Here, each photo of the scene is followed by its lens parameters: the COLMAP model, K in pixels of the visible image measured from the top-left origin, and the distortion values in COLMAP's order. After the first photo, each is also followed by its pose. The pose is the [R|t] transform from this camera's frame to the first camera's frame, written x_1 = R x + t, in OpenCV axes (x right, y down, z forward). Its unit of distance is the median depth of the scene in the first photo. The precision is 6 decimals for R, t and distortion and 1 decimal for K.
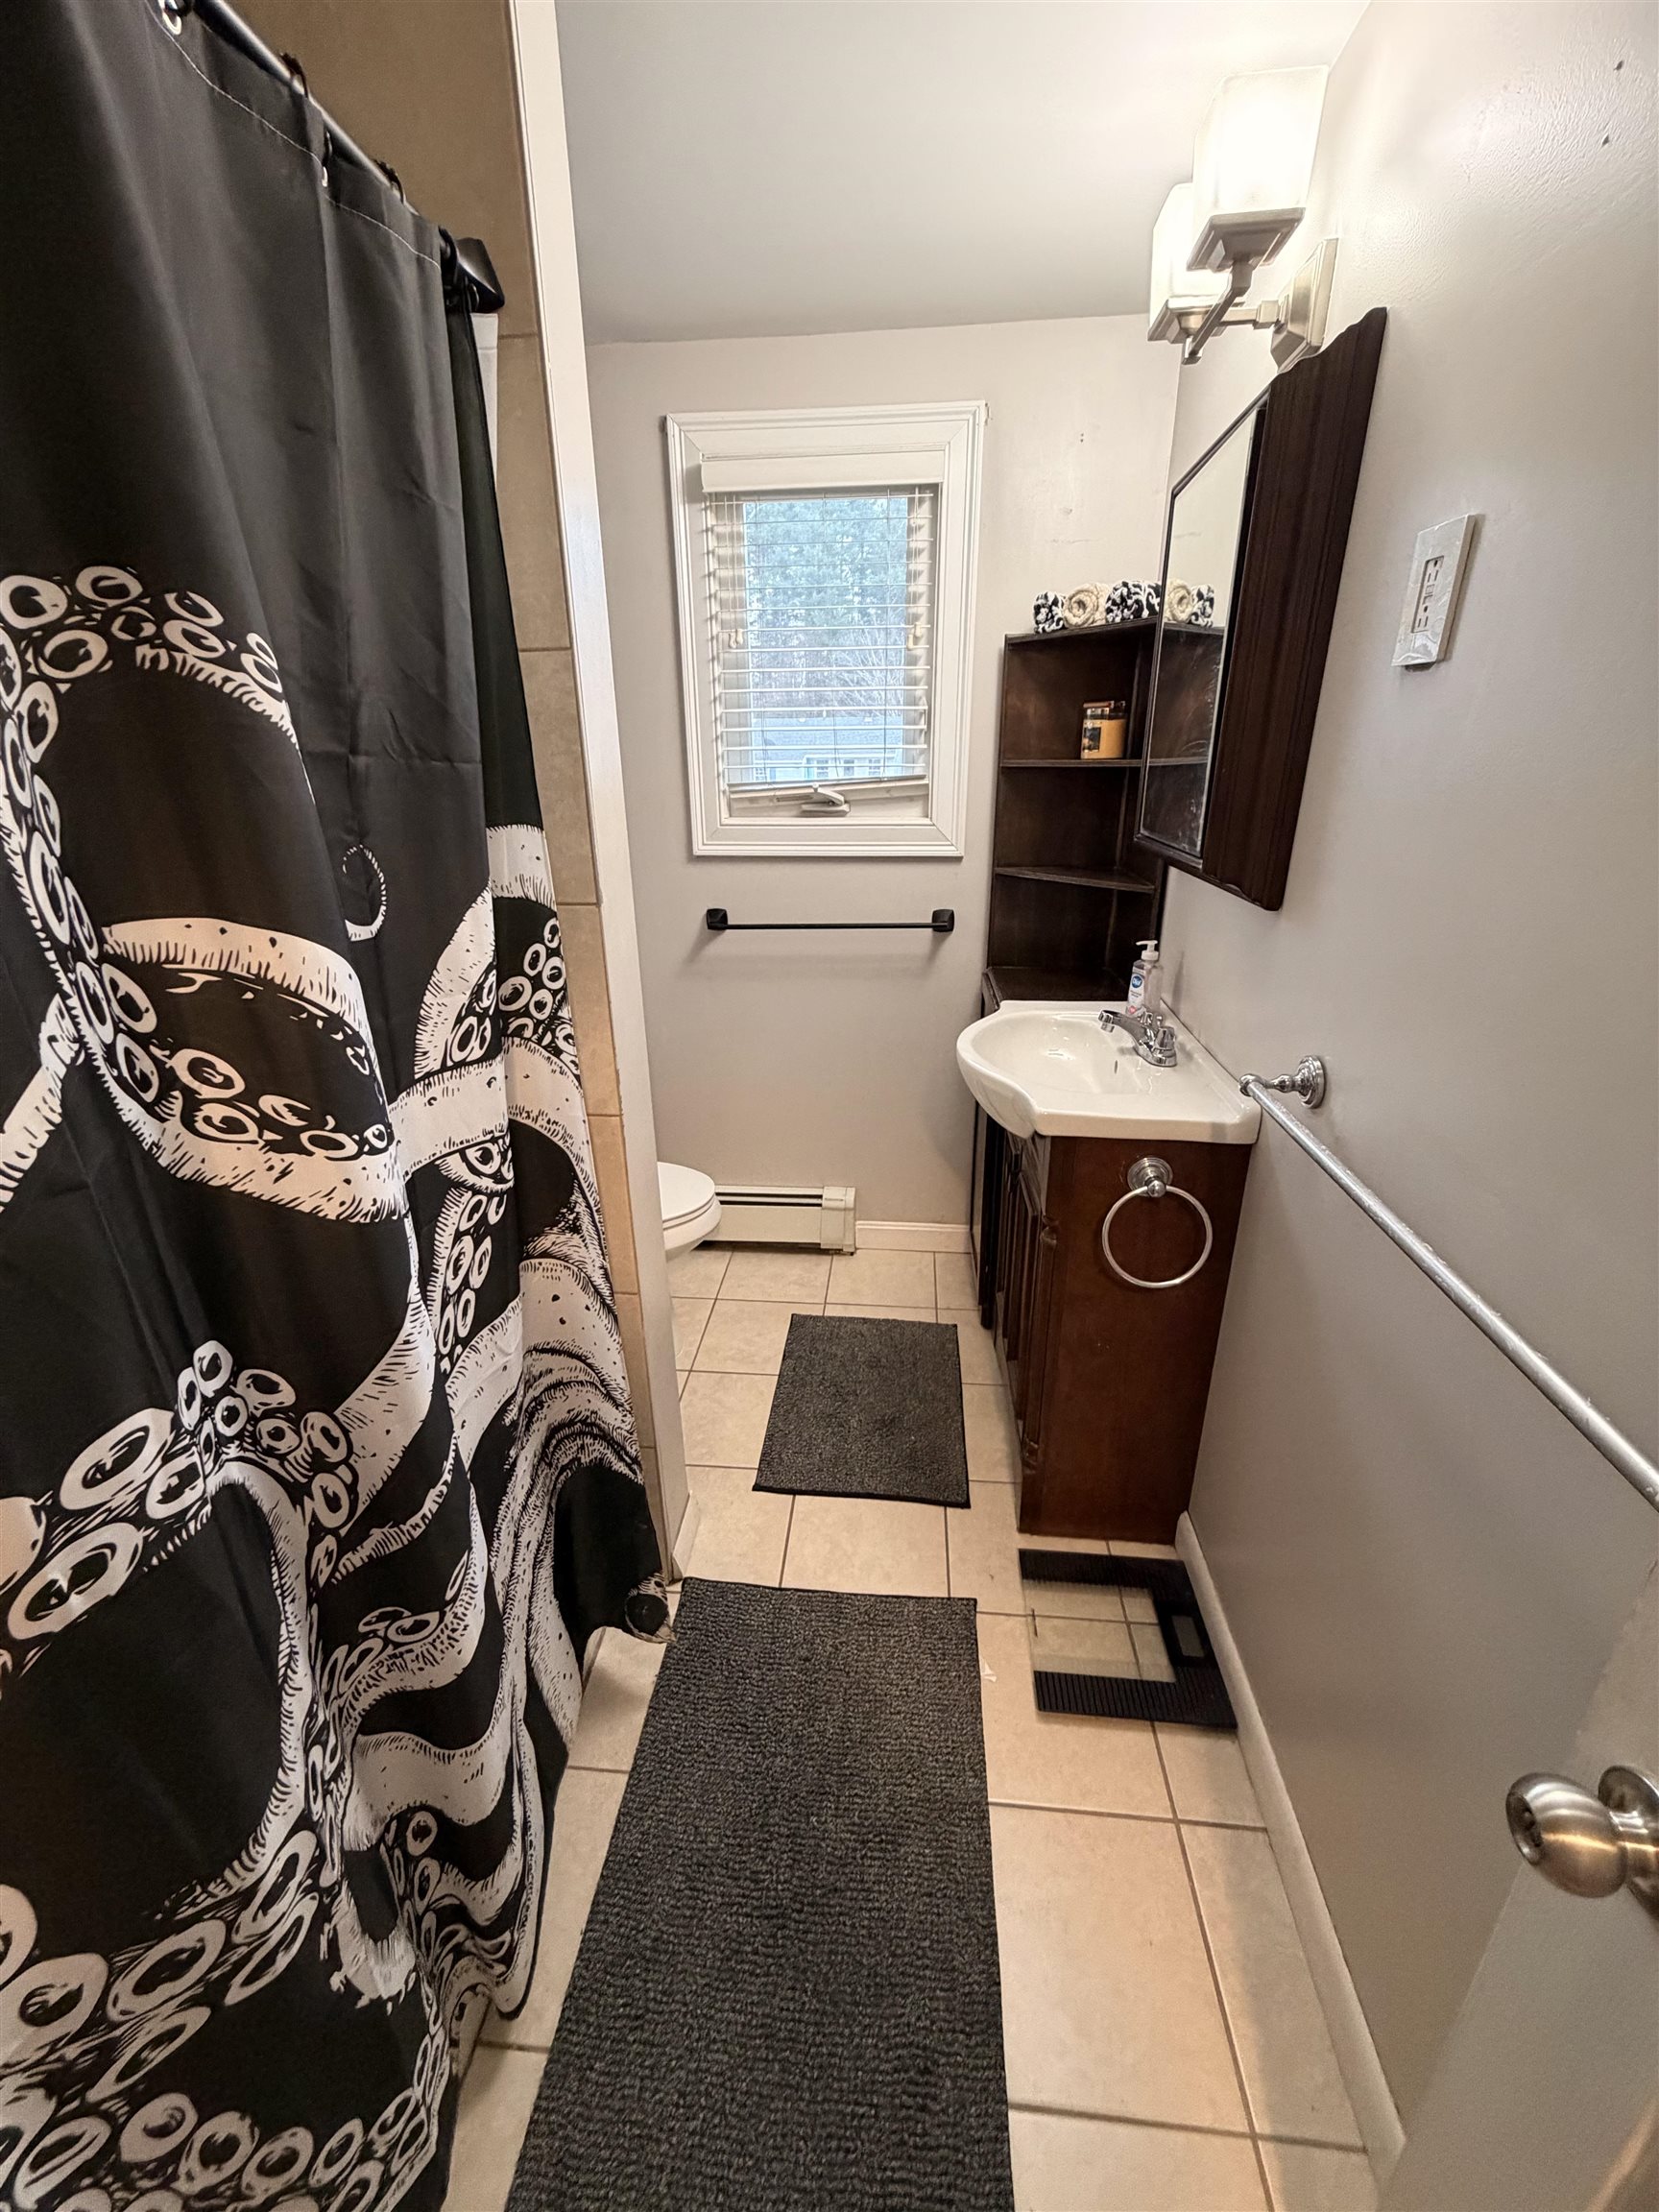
lens RADIAL K [[879.6, 0, 831.3], [0, 879.6, 1097.7], [0, 0, 1]] dist [0.000313, 0.000035]
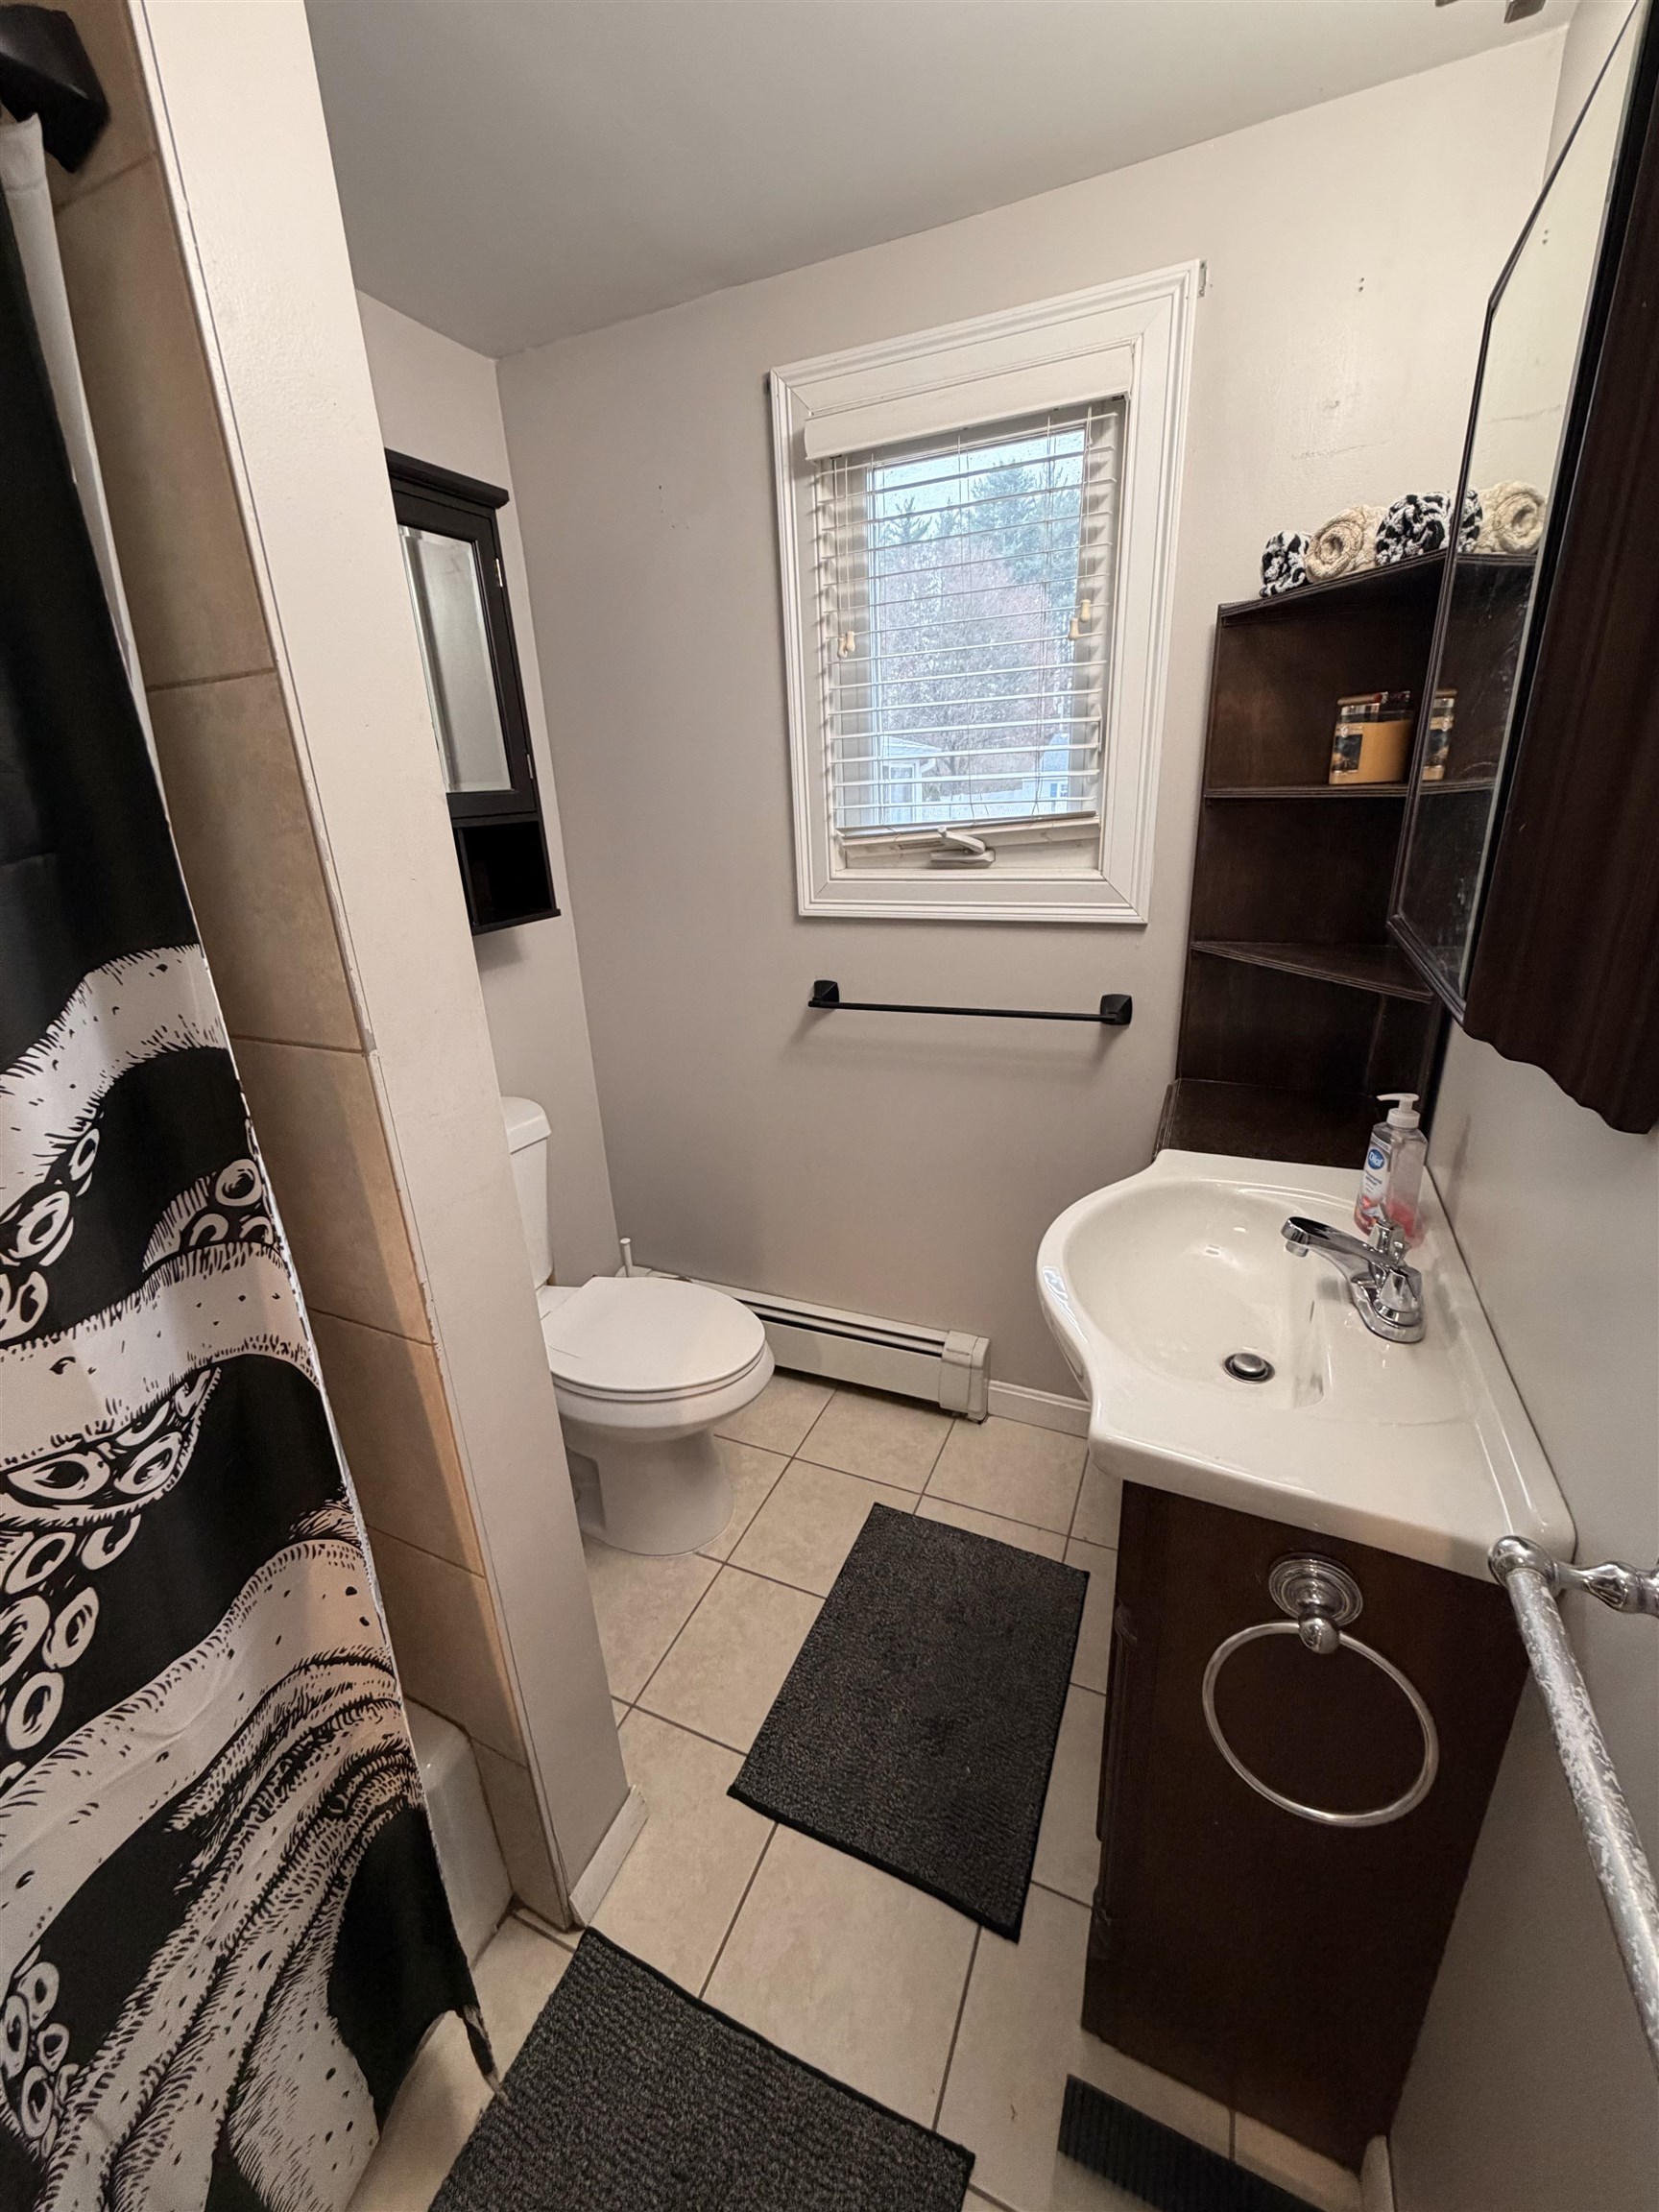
lens RADIAL K [[879.6, 0, 832.1], [0, 879.6, 1102.8], [0, 0, 1]] dist [0.000313, 0.000035]
pose [[0.947942, 0.075861, -0.309275, 0.148344], [-0.079625, 0.996825, 0.000453, -0.116504], [0.308328, 0.024196, 0.950972, 0.263624]]
